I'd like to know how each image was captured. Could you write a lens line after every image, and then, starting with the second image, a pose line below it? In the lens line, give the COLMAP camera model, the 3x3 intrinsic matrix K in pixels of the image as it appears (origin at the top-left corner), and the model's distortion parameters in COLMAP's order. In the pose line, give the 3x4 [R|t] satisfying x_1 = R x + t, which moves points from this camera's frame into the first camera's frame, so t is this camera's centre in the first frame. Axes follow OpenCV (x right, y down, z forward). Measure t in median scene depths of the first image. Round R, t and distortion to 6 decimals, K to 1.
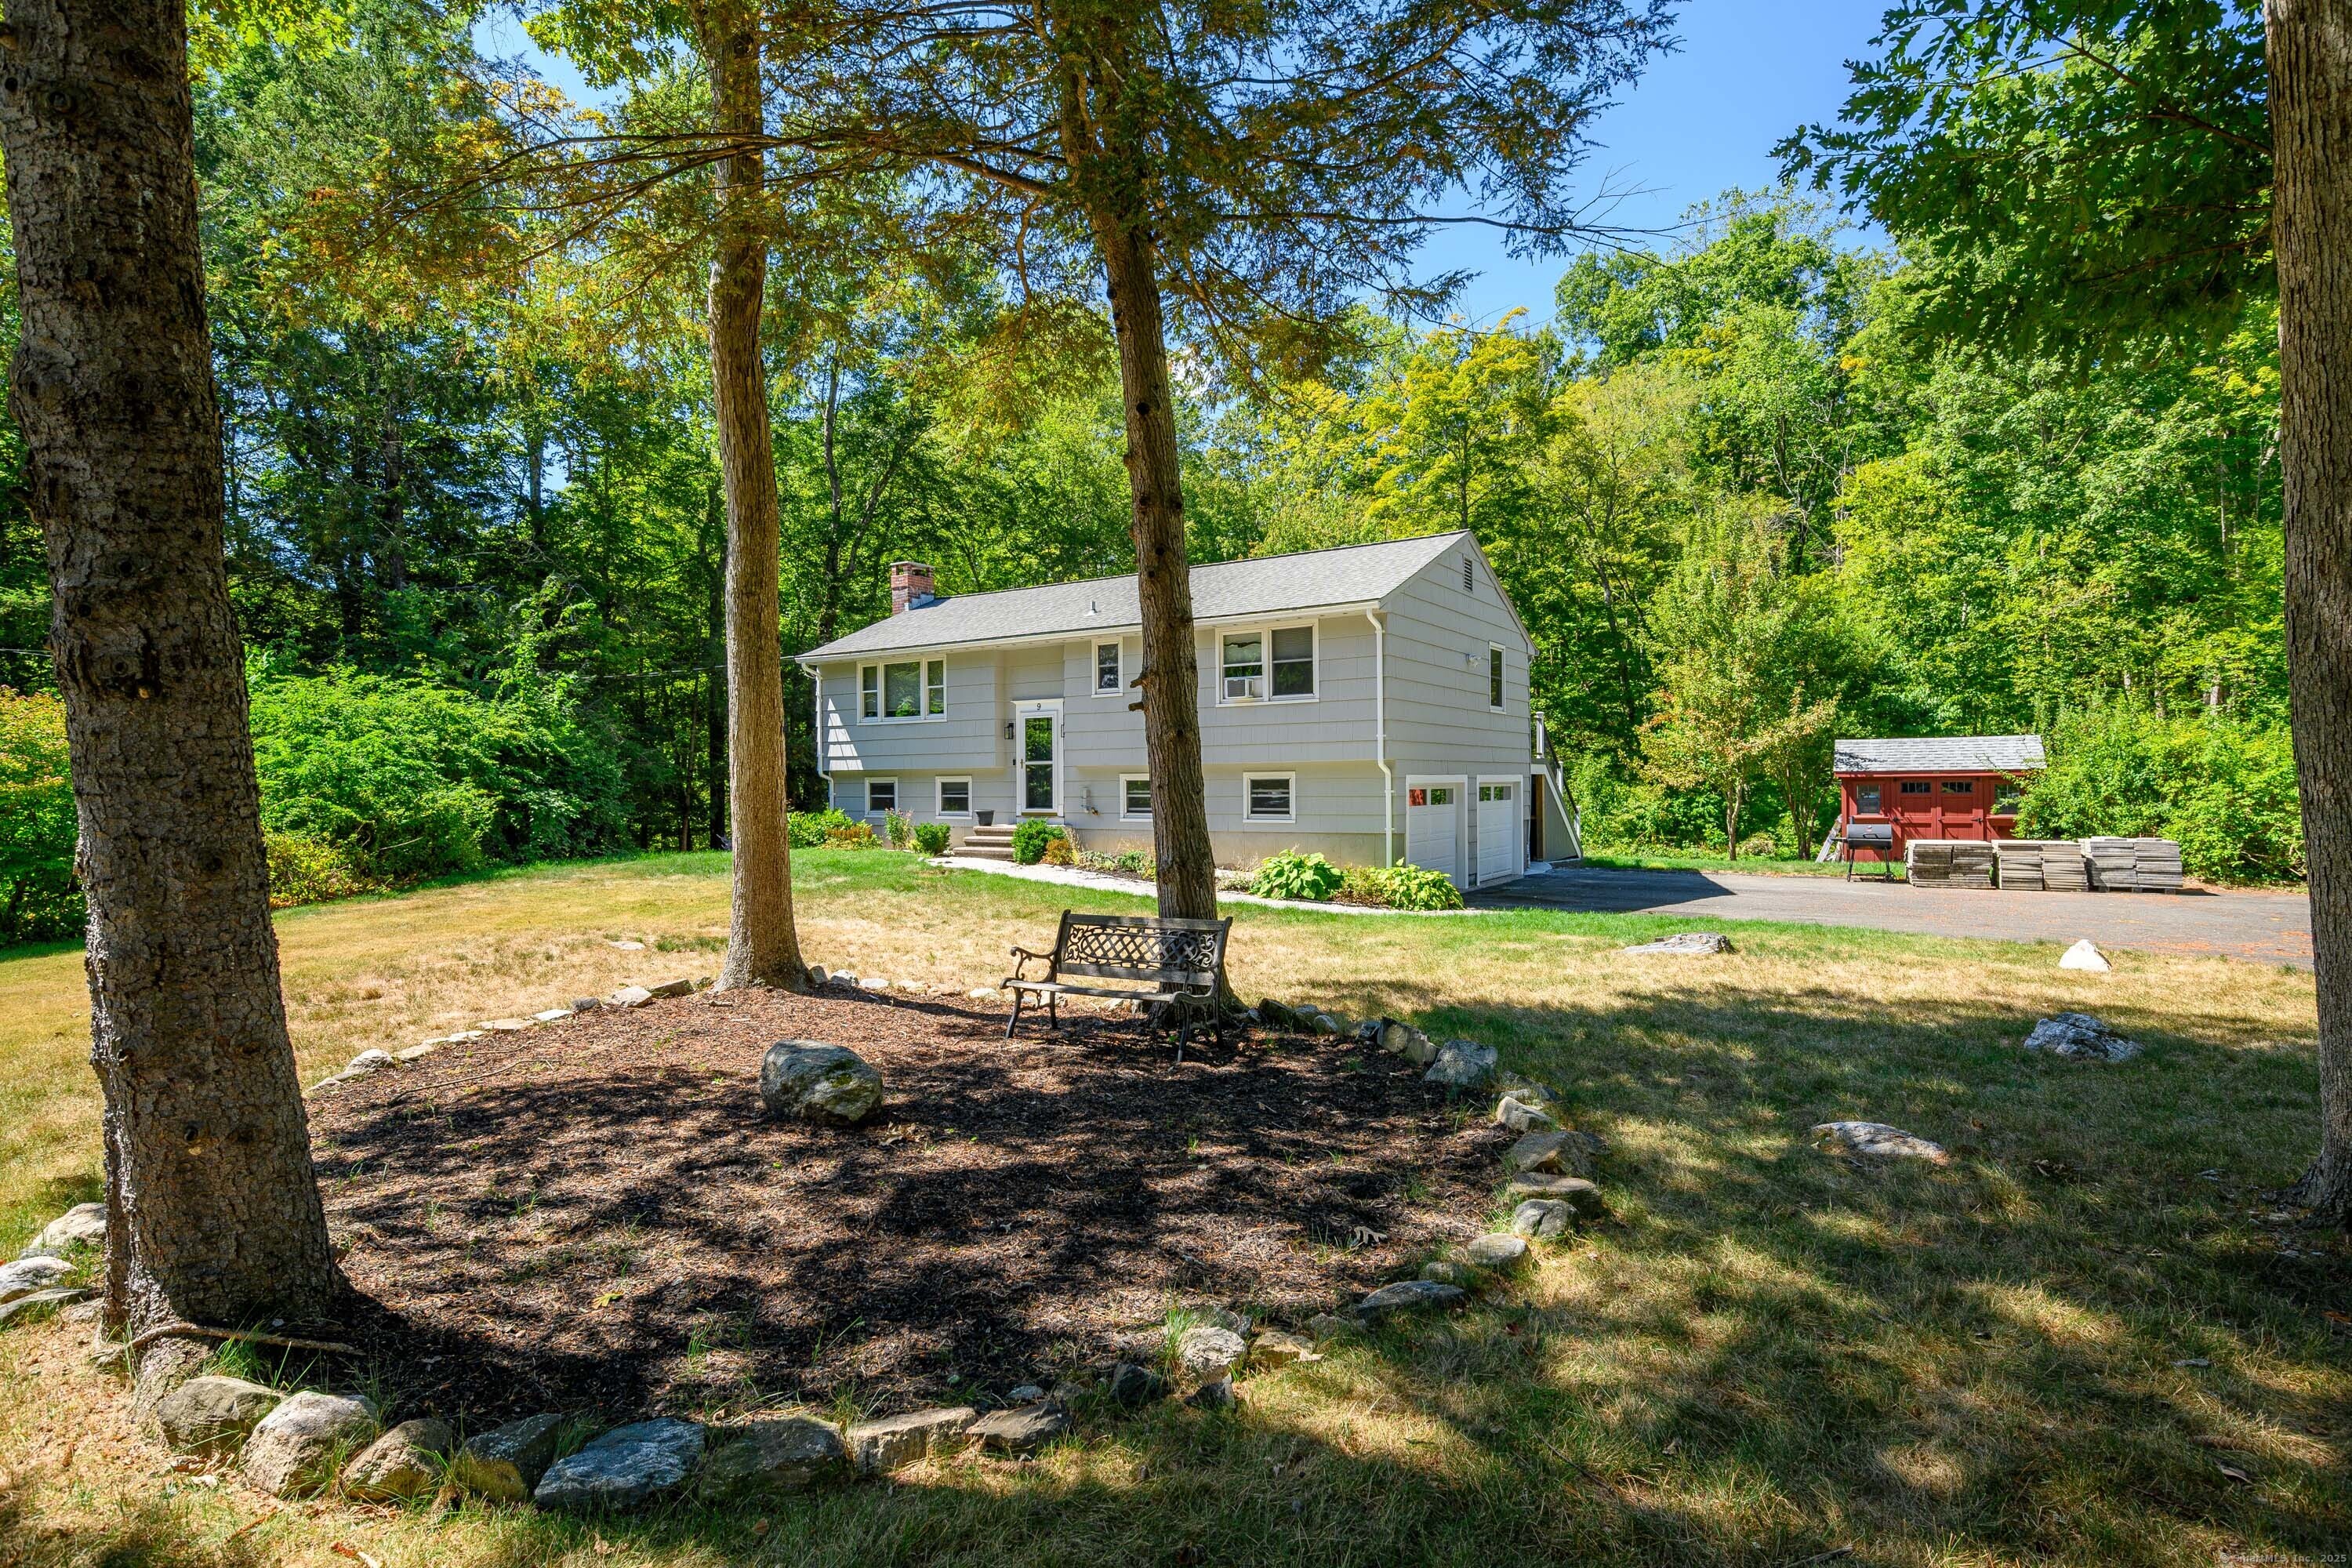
lens RADIAL K [[1158.2, 0, 1161.7], [0, 1158.2, 698.5], [0, 0, 1]] dist [-0.000688, -0.001396]
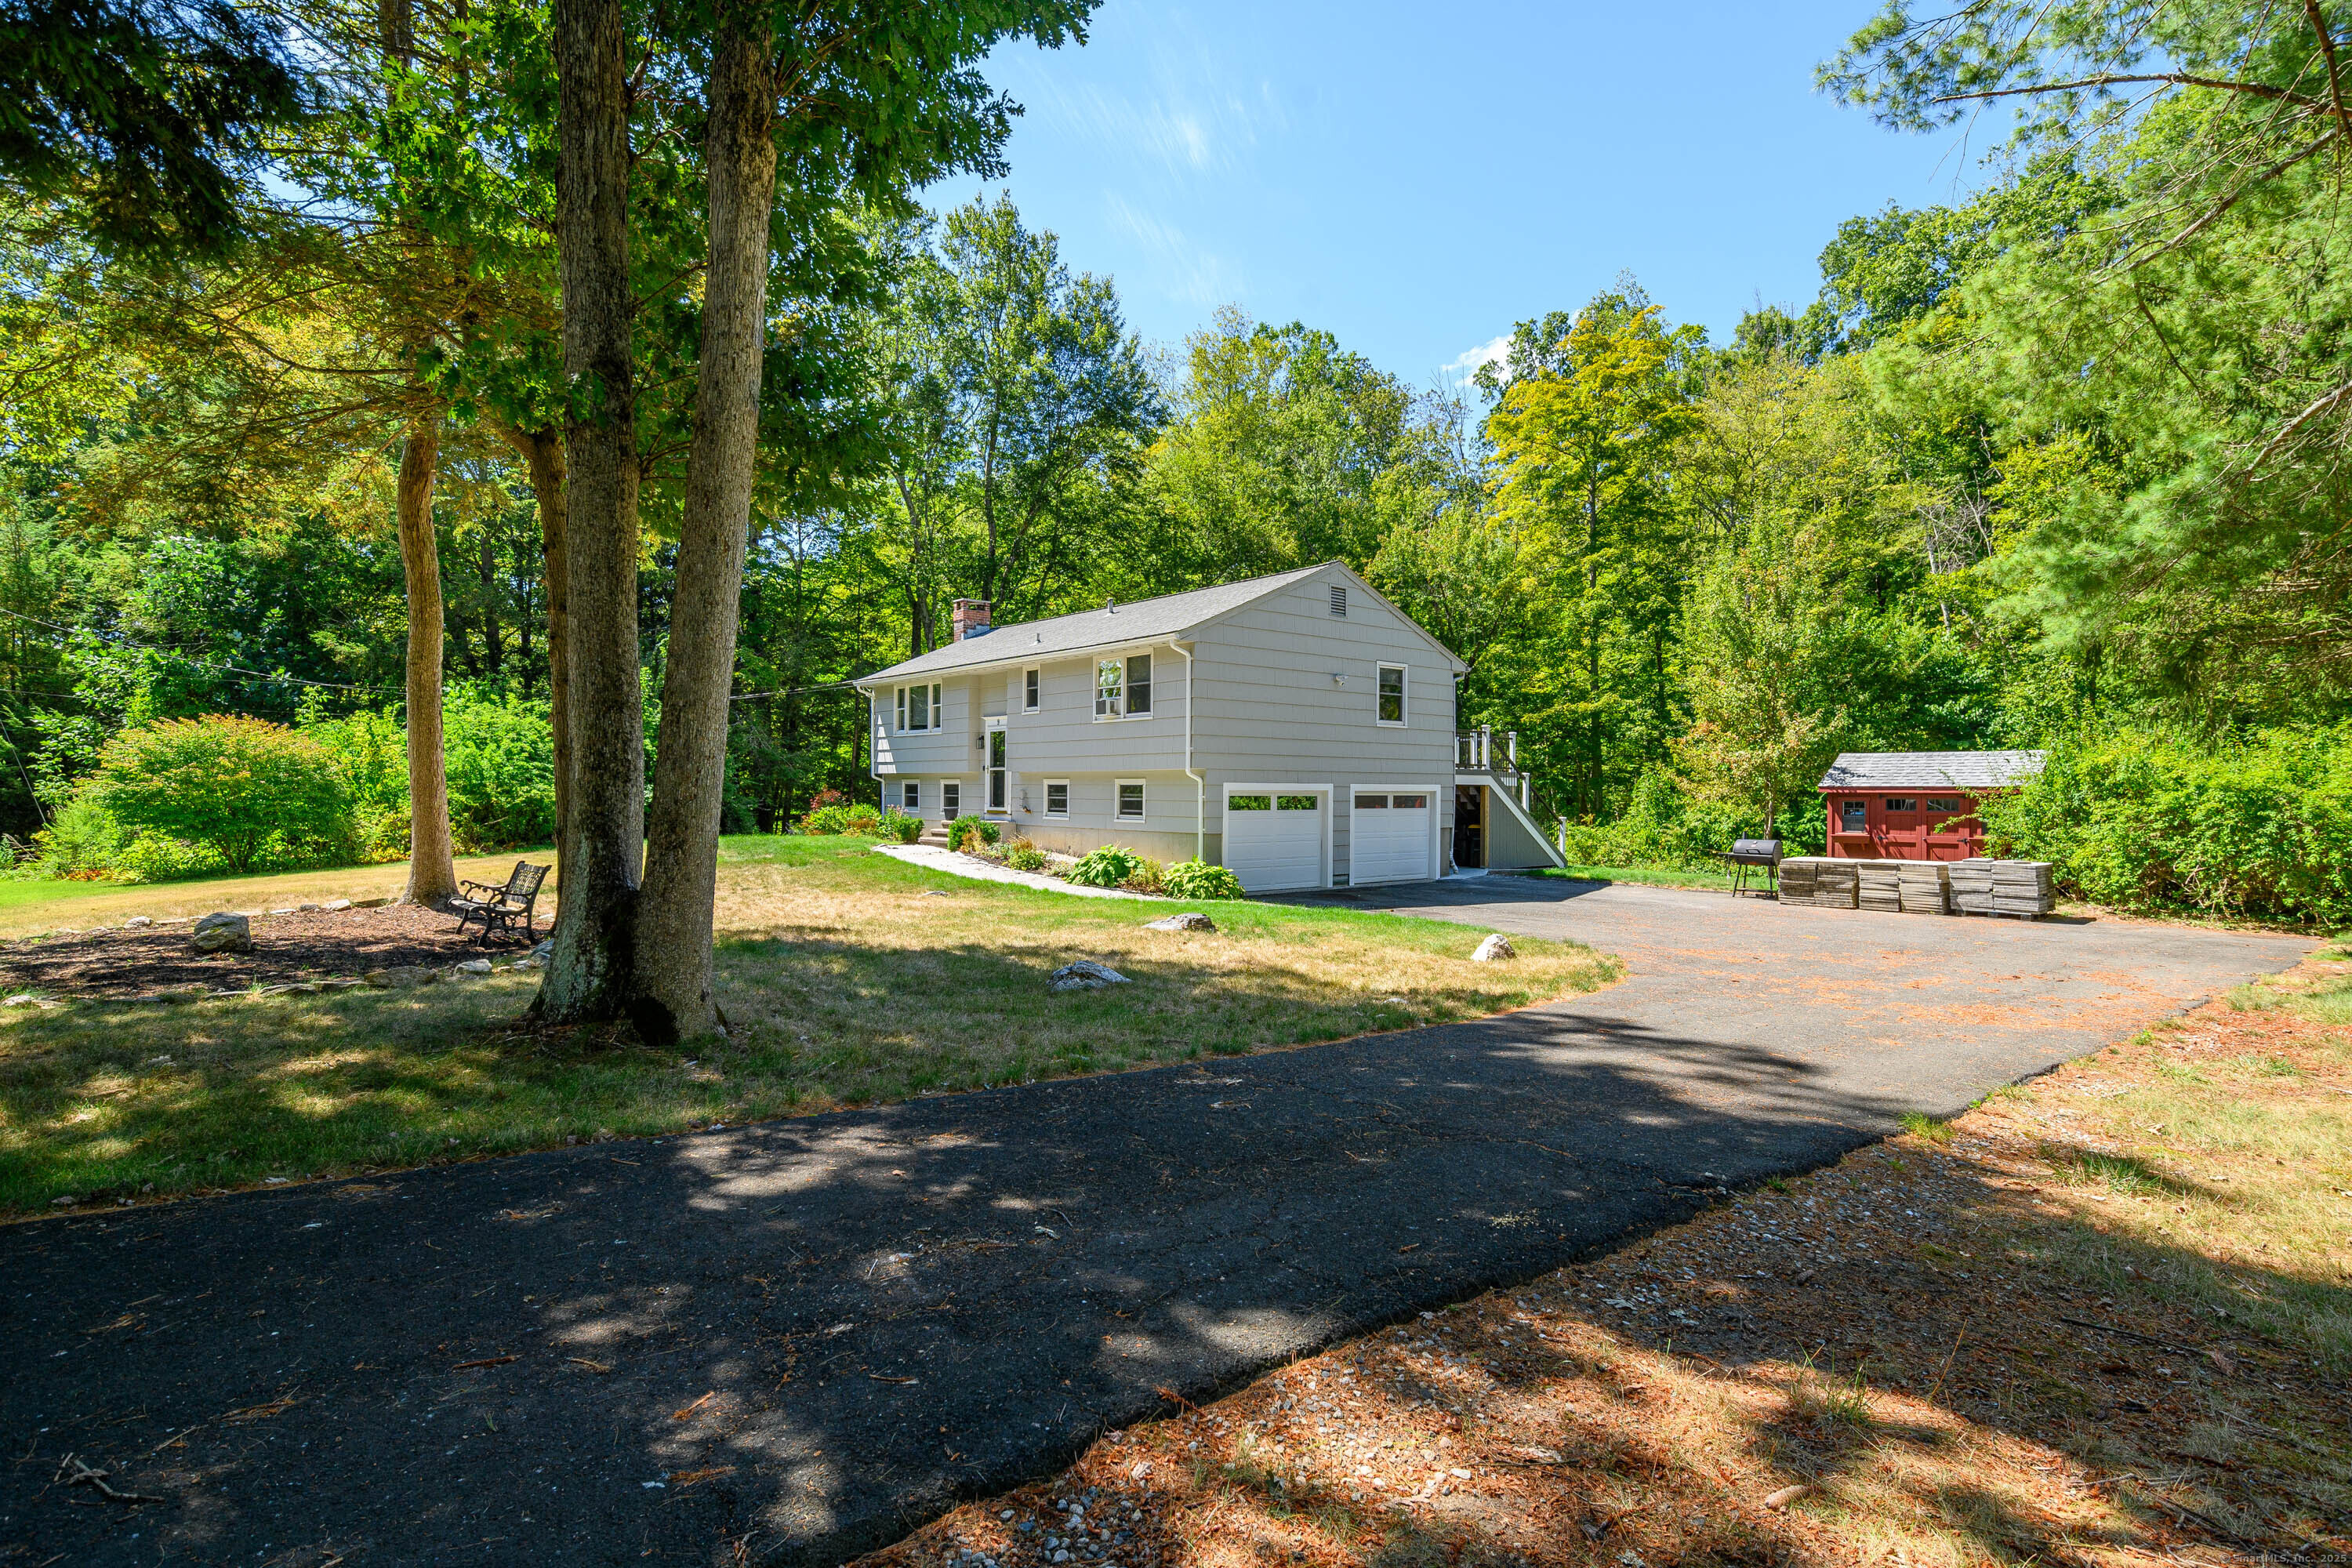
lens RADIAL K [[1158.2, 0, 1164.0], [0, 1158.2, 672.3], [0, 0, 1]] dist [-0.000688, -0.001396]
pose [[0.955826, -0.014523, -0.293573, 0.443680], [0.006417, 0.999572, -0.028555, -0.009656], [0.293862, 0.025410, 0.955510, -0.101738]]
